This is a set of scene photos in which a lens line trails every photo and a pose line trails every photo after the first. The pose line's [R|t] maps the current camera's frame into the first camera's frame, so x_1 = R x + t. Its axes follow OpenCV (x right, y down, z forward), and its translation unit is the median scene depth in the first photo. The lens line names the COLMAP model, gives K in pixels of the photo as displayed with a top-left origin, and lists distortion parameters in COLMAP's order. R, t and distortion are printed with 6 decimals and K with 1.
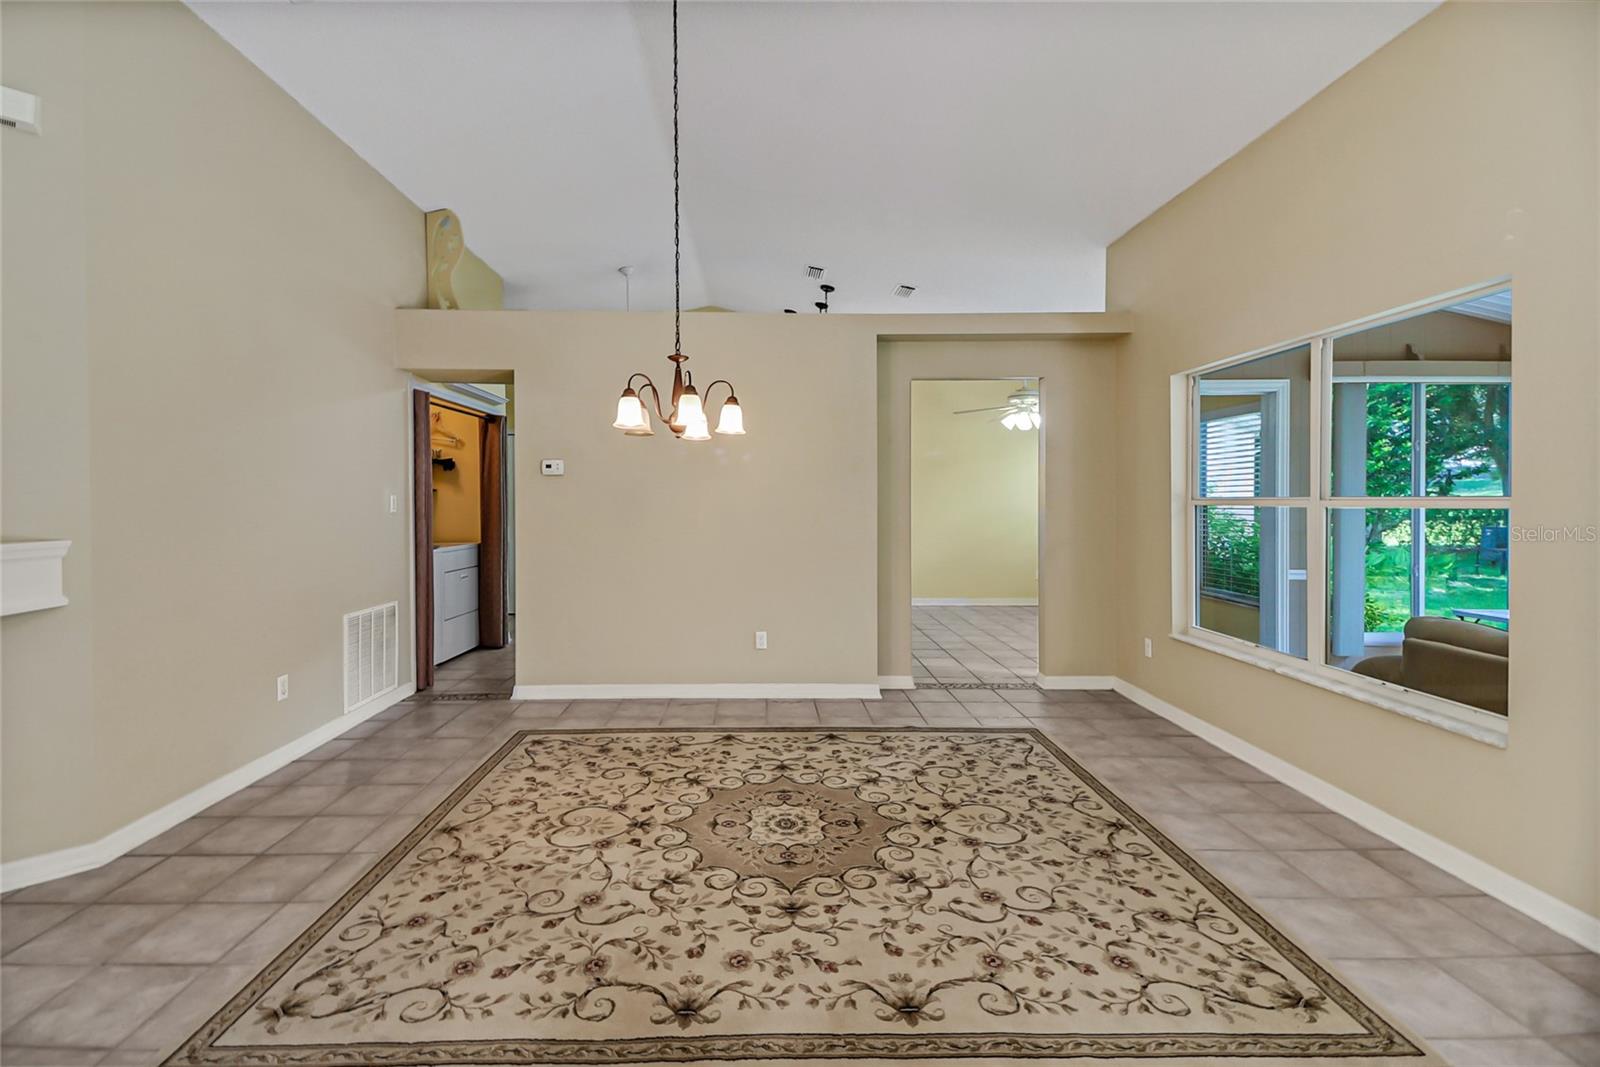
lens RADIAL K [[693.5, 0, 770.0], [0, 693.5, 510.9], [0, 0, 1]] dist [0.050854, -0.023638]
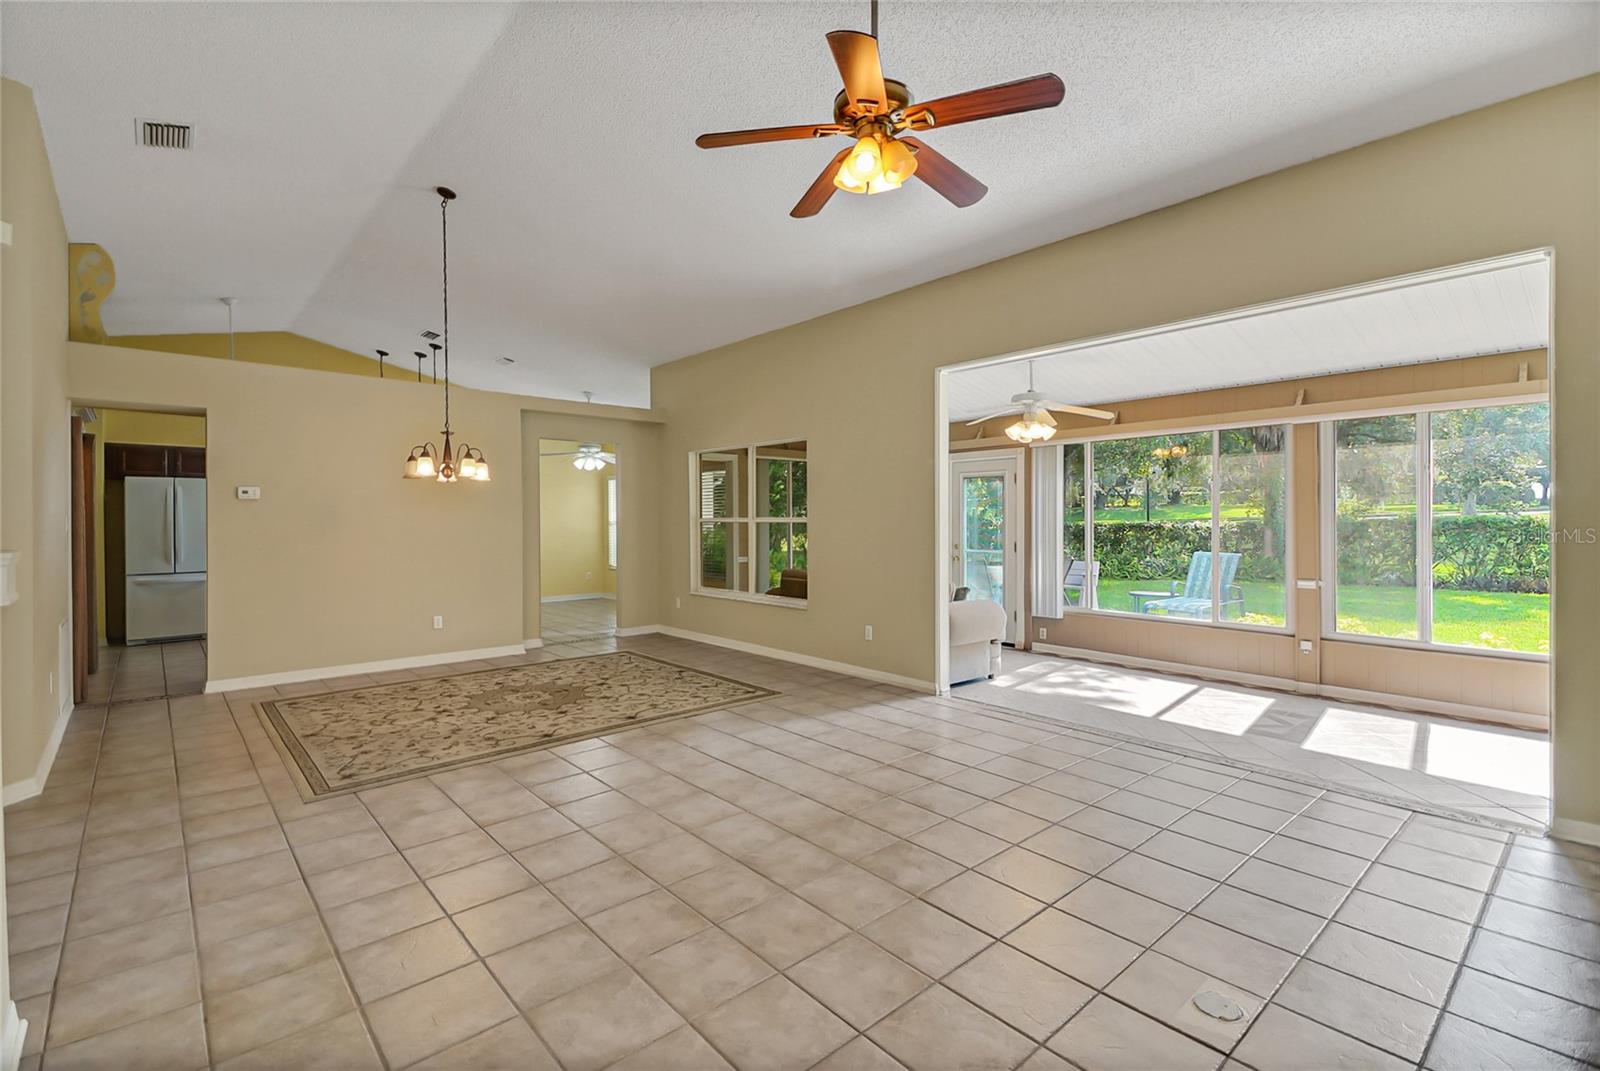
lens RADIAL K [[705.1, 0, 794.0], [0, 705.1, 518.4], [0, 0, 1]] dist [0.024218, -0.000566]
pose [[0.748493, -0.000418, 0.663142, -0.794747], [0.012035, 0.999844, -0.012953, 0.014486], [-0.663033, 0.017676, 0.748381, -0.992198]]
